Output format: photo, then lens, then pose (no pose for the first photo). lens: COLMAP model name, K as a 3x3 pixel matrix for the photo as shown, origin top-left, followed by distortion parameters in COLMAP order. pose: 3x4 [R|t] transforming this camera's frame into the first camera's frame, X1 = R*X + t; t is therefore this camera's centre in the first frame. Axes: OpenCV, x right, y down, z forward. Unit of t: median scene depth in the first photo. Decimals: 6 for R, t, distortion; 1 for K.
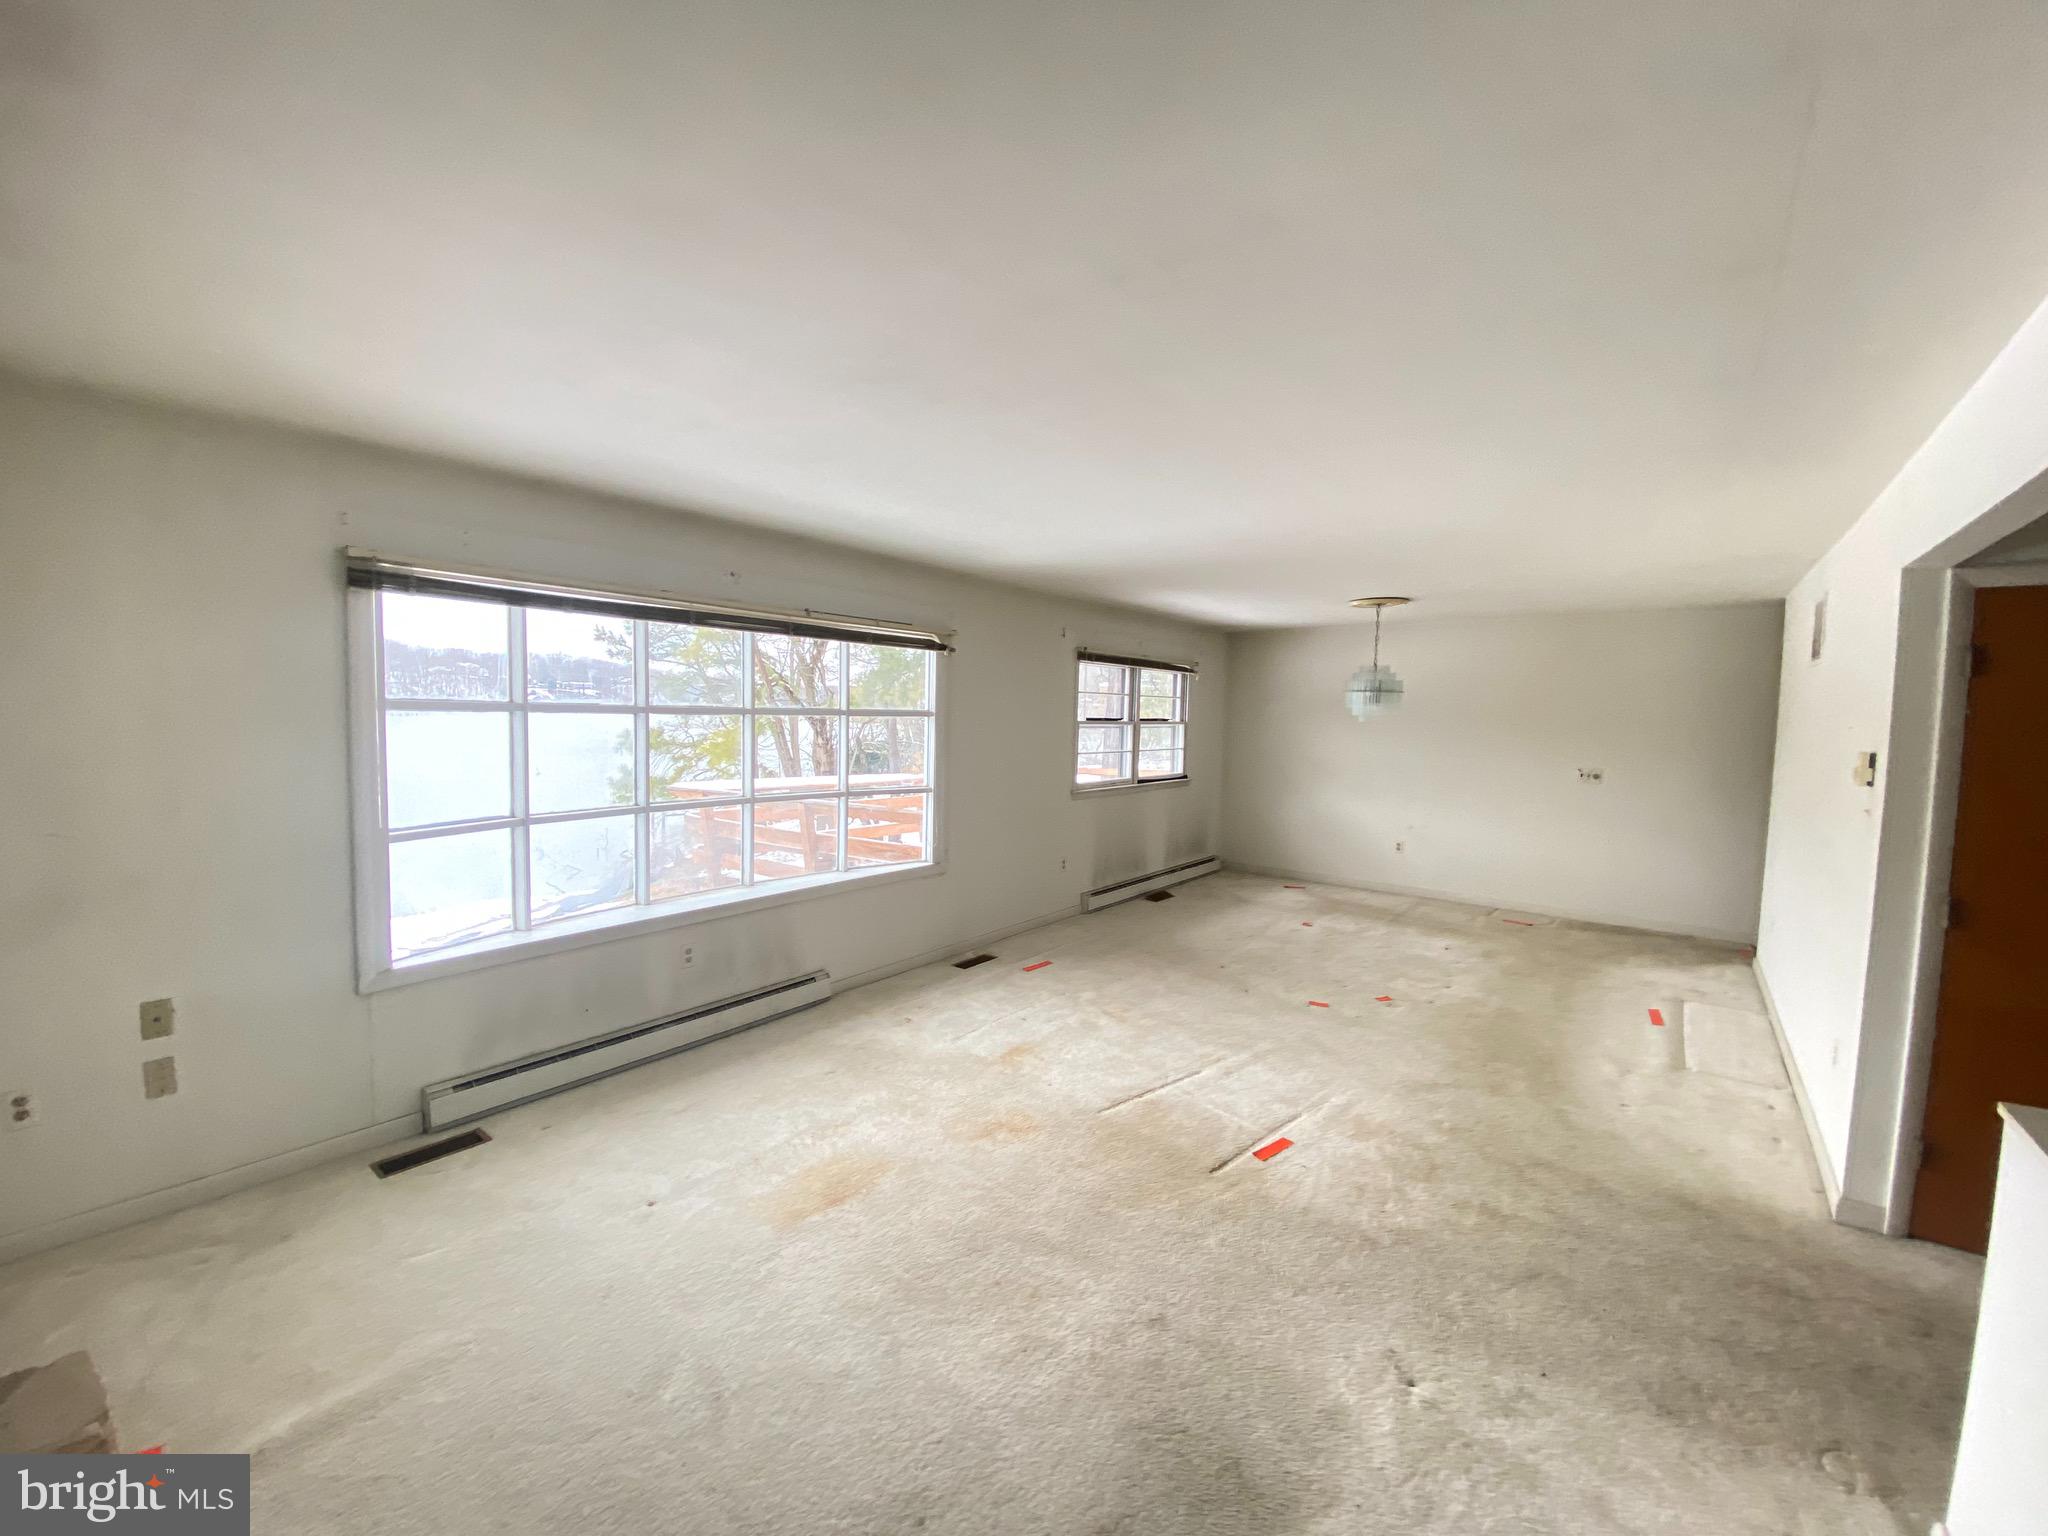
lens RADIAL K [[822.8, 0, 1024.0], [0, 822.8, 768.0], [0, 0, 1]] dist [0.056454, -0.044981]
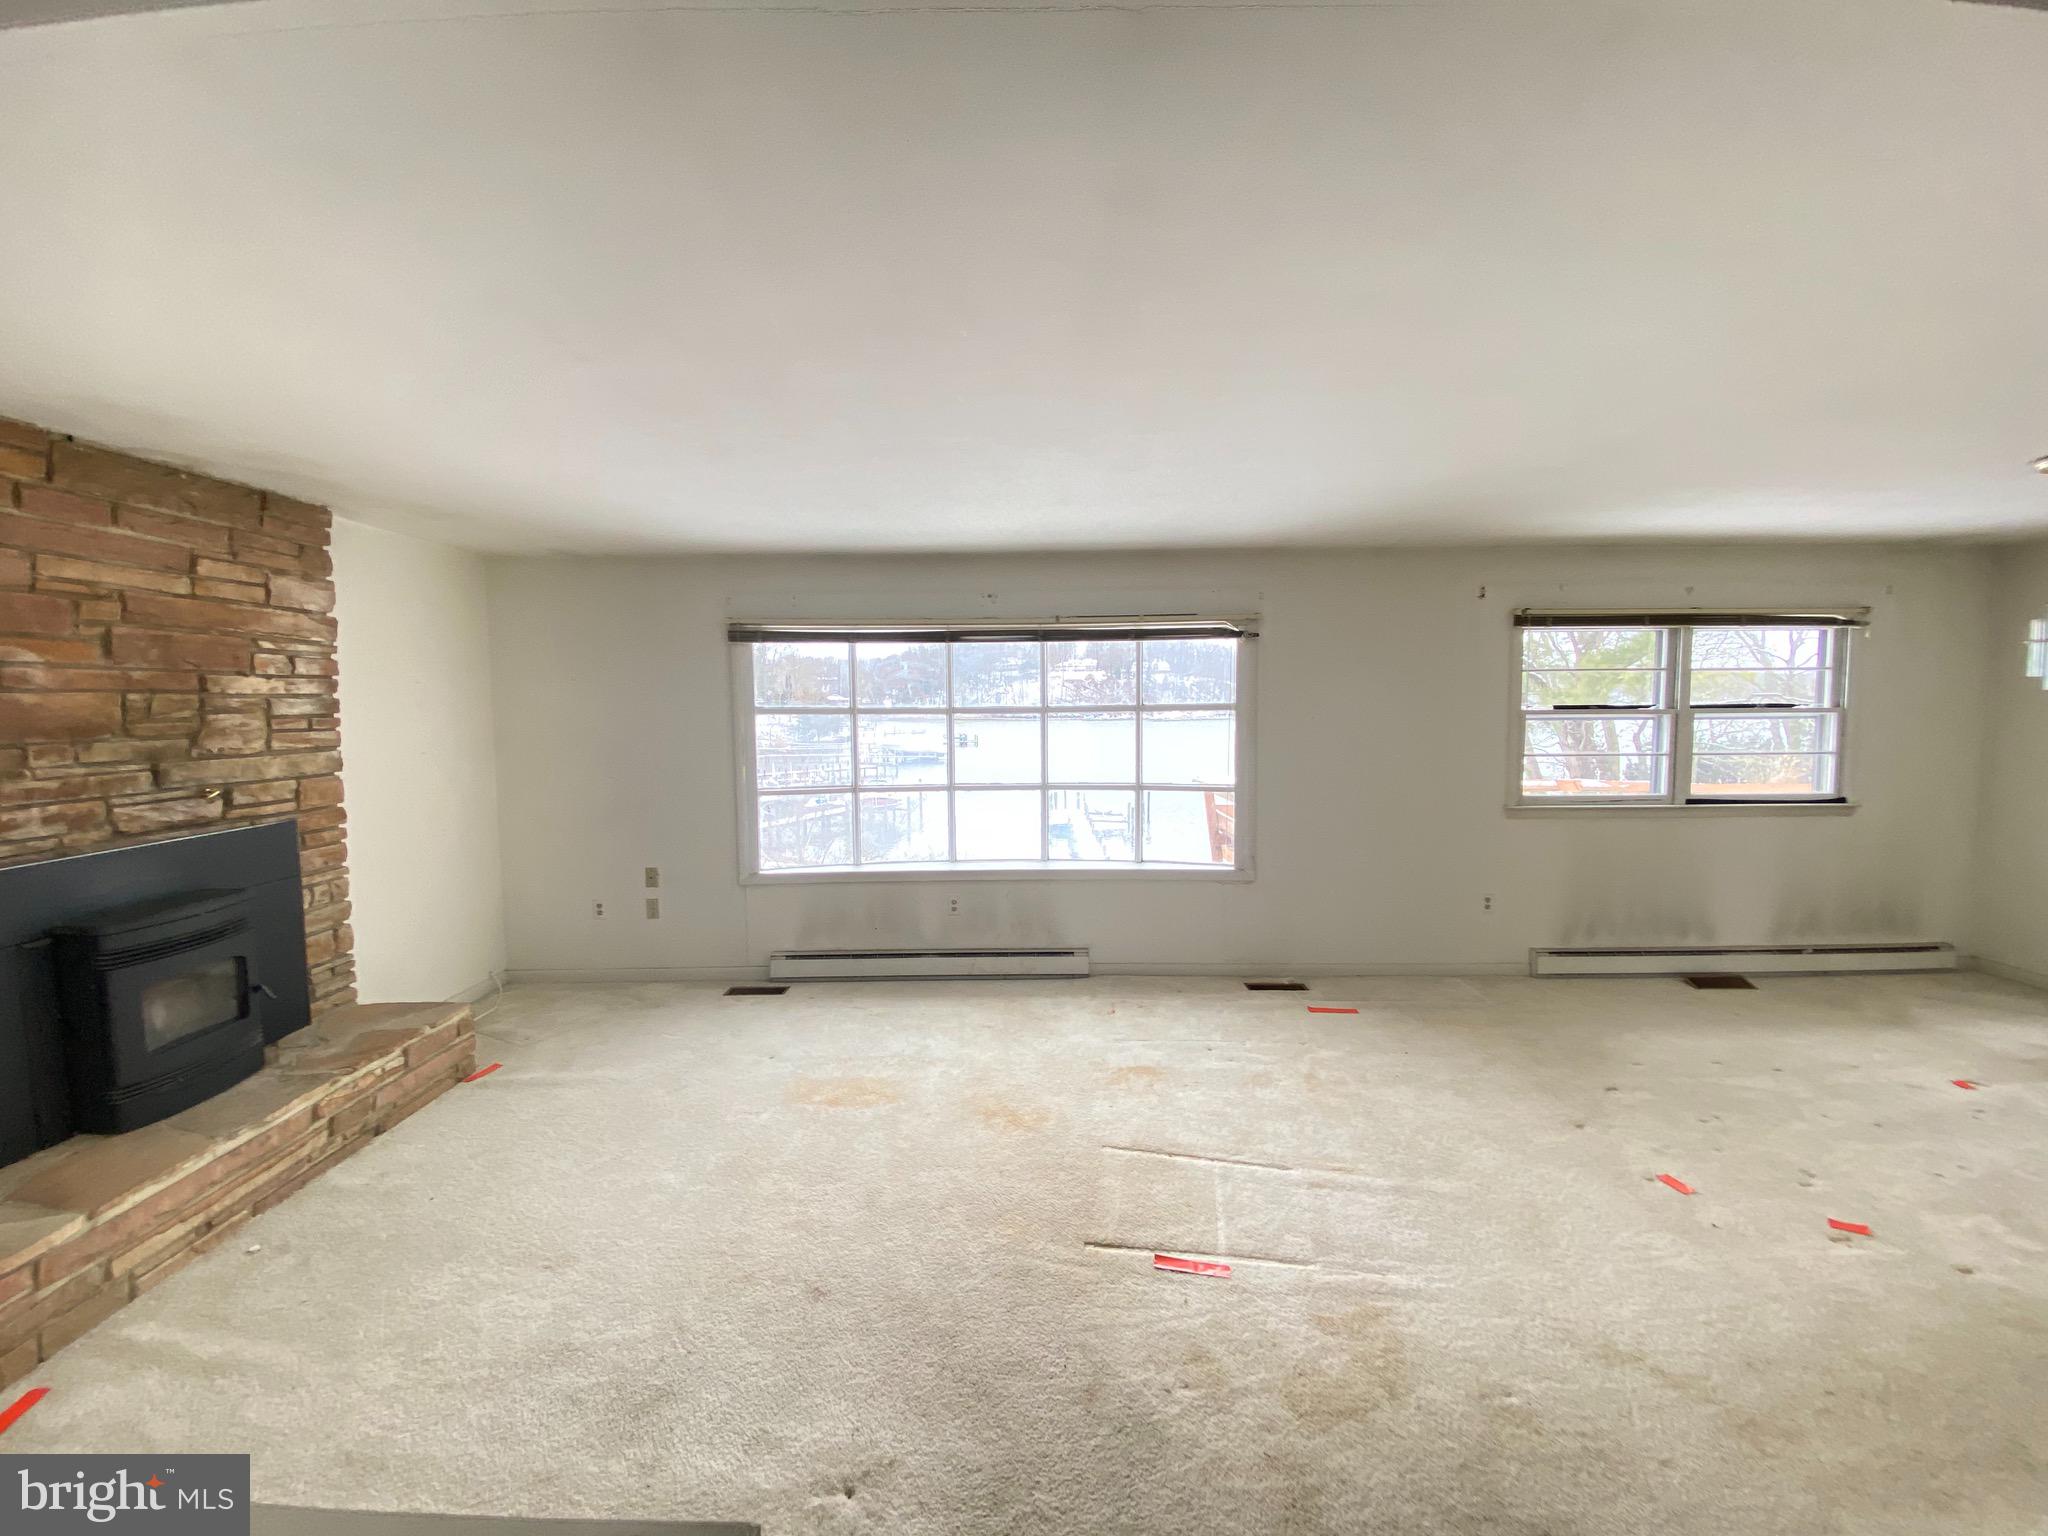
lens RADIAL K [[826.1, 0, 1016.9], [0, 826.1, 761.6], [0, 0, 1]] dist [0.028645, -0.025357]
pose [[0.605343, 0.024999, -0.795572, 0.491151], [-0.032442, 0.999451, 0.006721, -0.002824], [0.795303, 0.021741, 0.605821, 0.248644]]
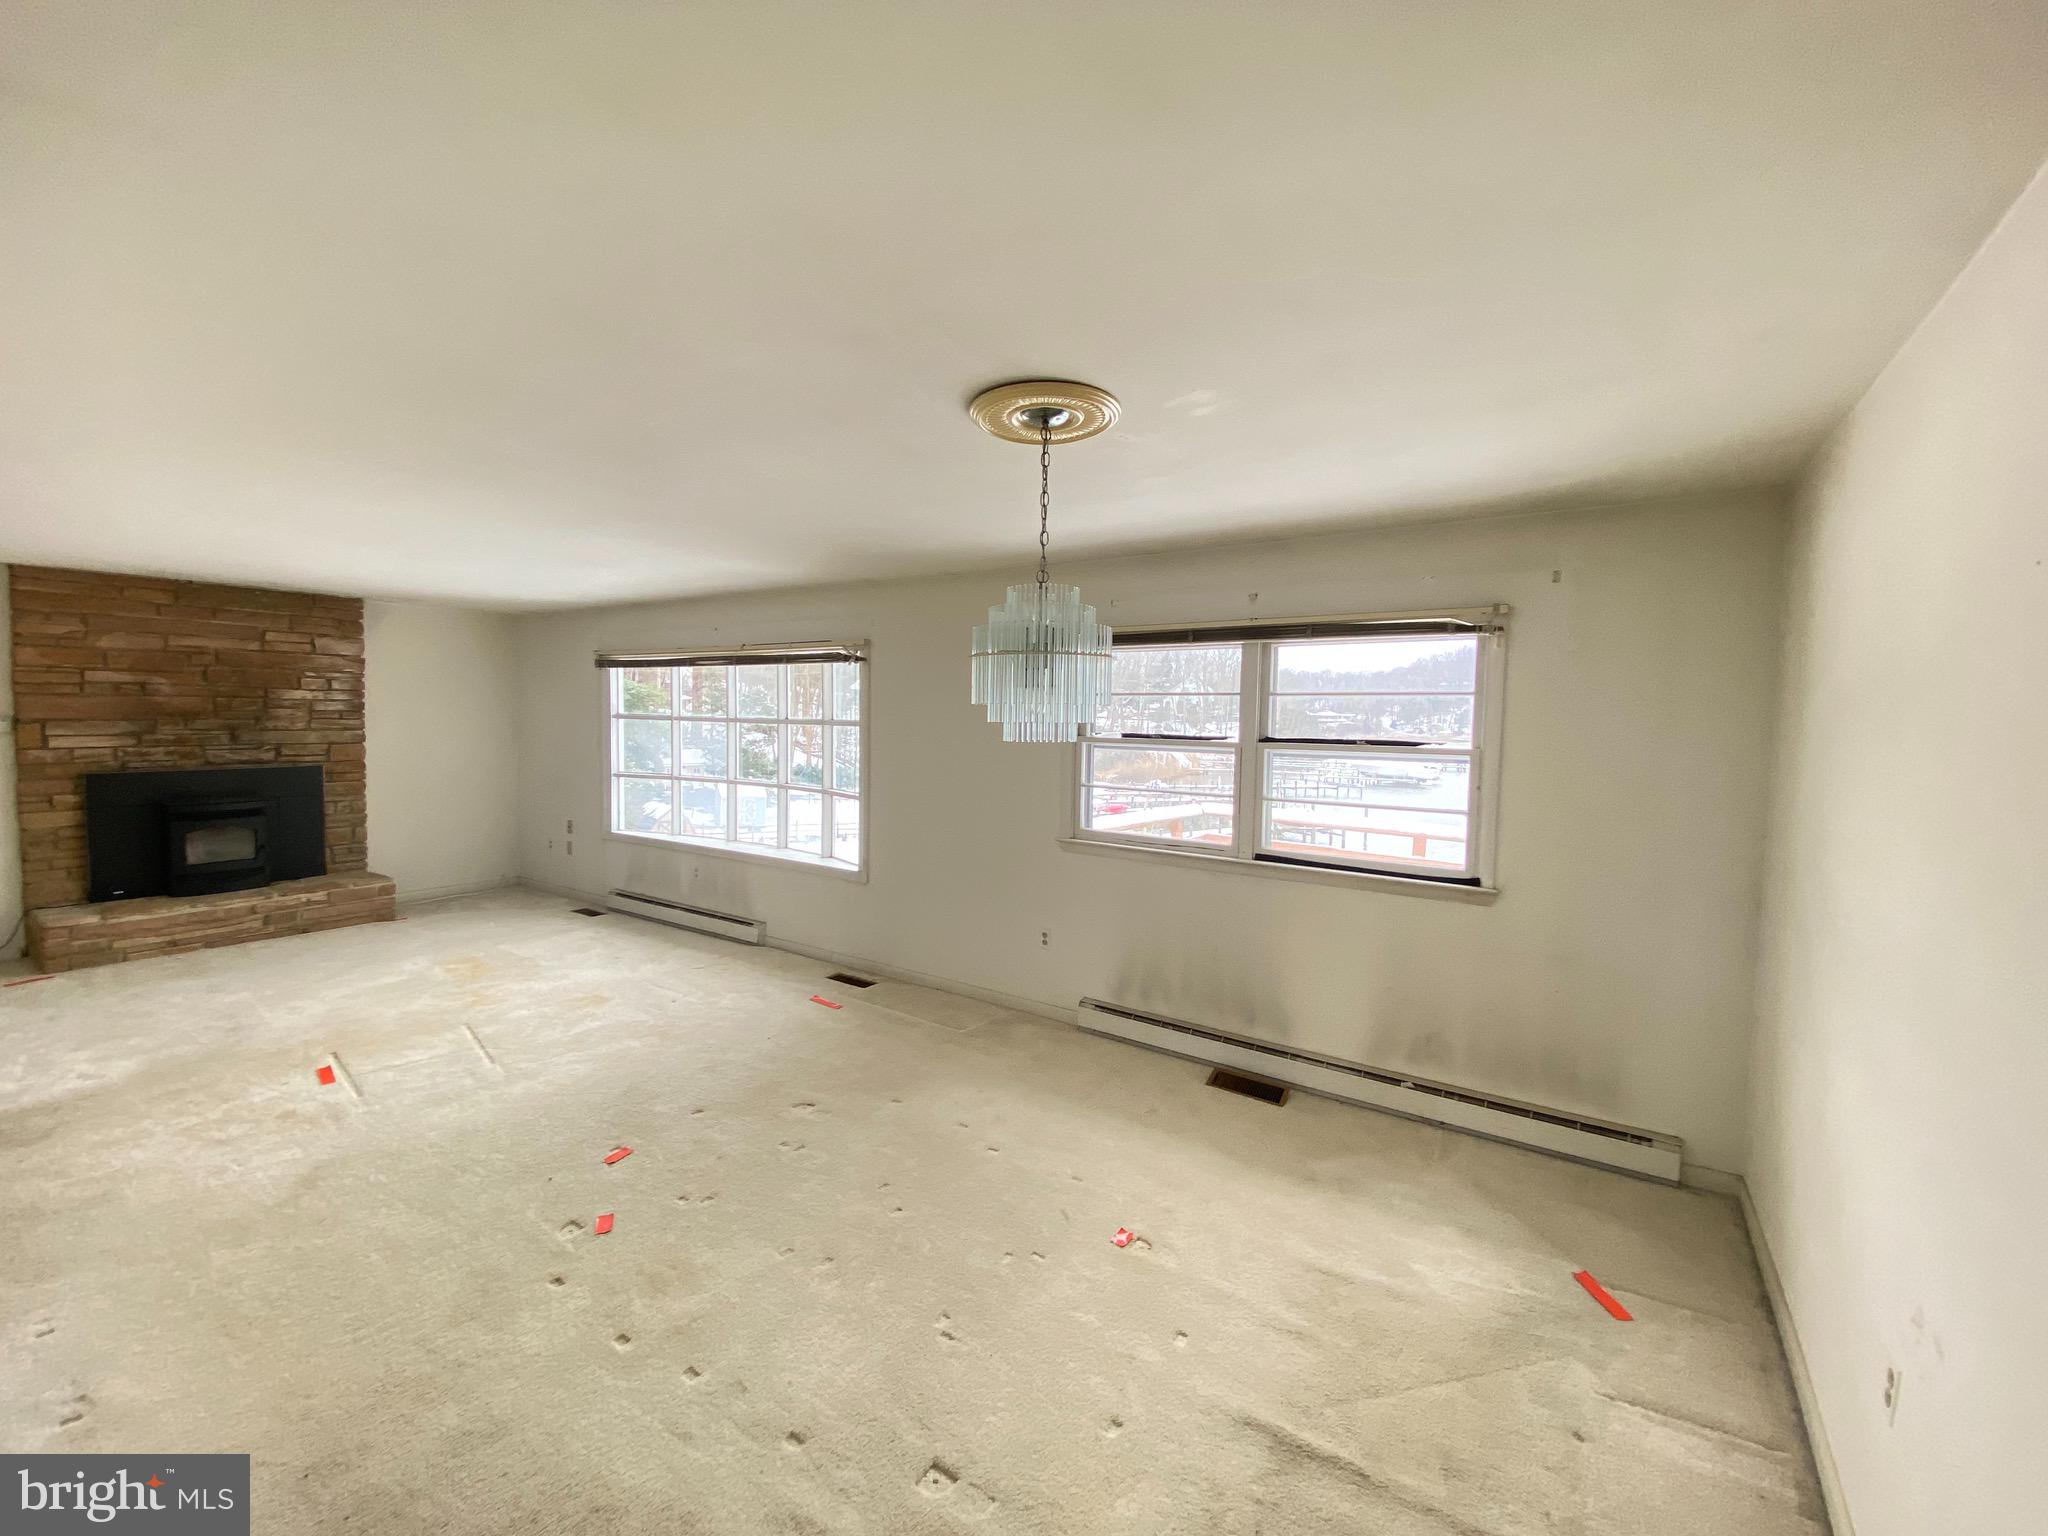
lens RADIAL K [[826.1, 0, 1016.9], [0, 826.1, 761.6], [0, 0, 1]] dist [0.028645, -0.025357]
pose [[0.066234, 0.031274, -0.997314, 0.943323], [-0.087825, 0.995812, 0.025394, -0.063401], [0.993931, 0.085907, 0.068703, 1.150668]]
